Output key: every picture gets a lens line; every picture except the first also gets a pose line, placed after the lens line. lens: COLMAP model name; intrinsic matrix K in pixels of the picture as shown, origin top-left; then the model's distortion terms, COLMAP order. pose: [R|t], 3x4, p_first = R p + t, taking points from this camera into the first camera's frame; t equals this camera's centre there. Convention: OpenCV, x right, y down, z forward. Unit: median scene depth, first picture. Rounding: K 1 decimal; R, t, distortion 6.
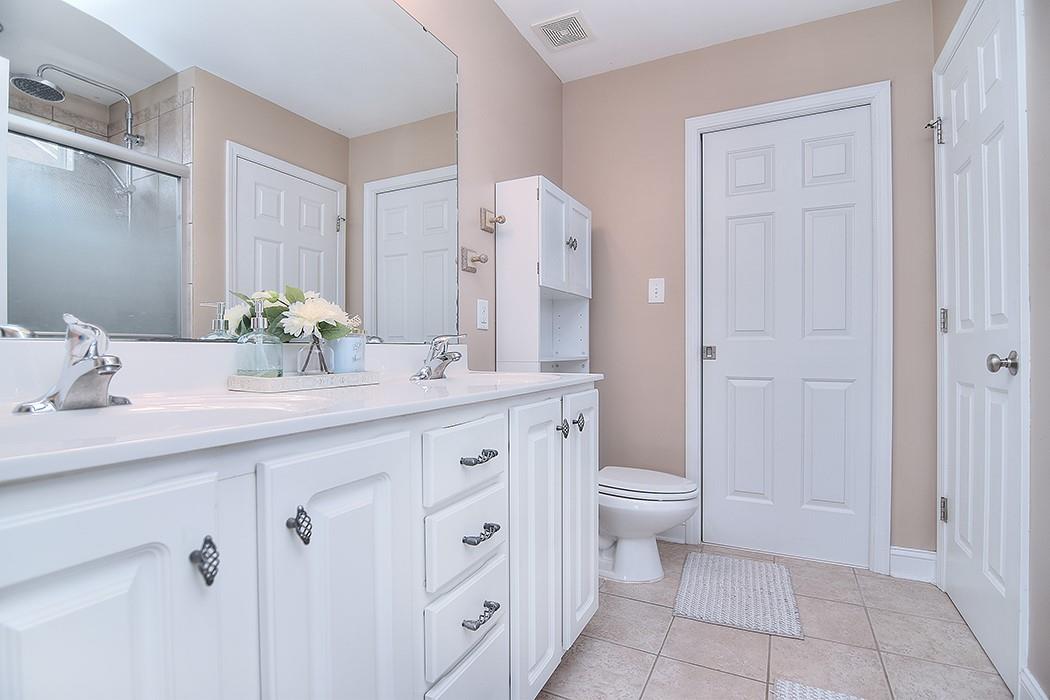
lens RADIAL K [[505.5, 0, 528.5], [0, 505.5, 351.4], [0, 0, 1]] dist [-0.014935, -0.000527]
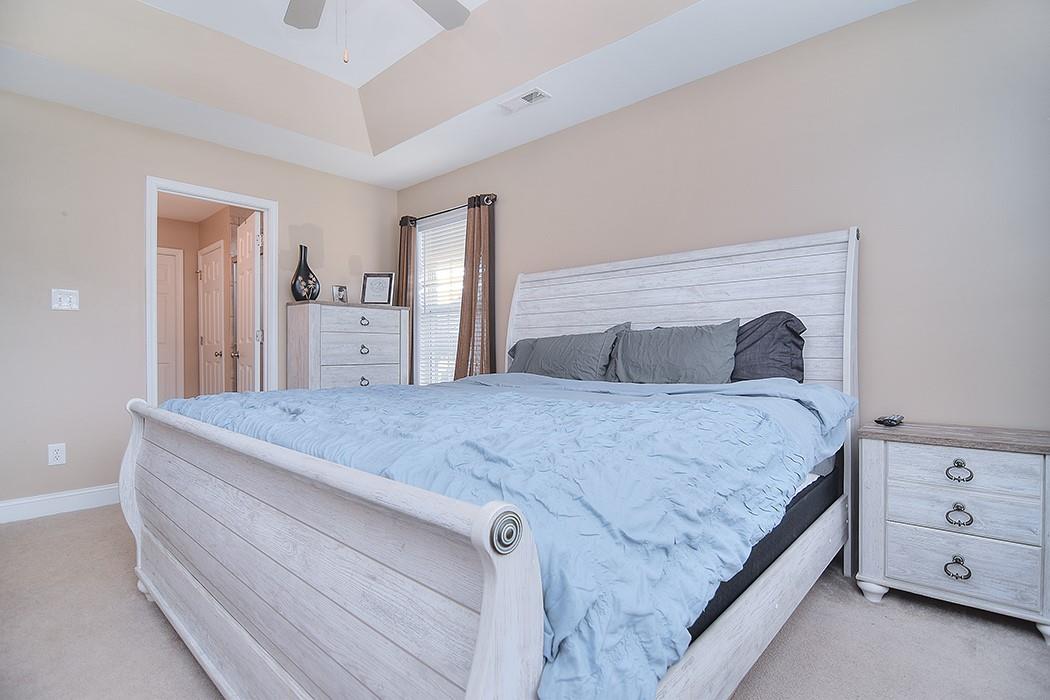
lens RADIAL K [[505.5, 0, 528.5], [0, 505.5, 351.4], [0, 0, 1]] dist [-0.014935, -0.000527]
pose [[0.256562, 0.000503, 0.966528, -1.588267], [0.000893, 0.999999, -0.000757, 0.006283], [-0.966527, 0.001057, 0.256561, -1.679293]]
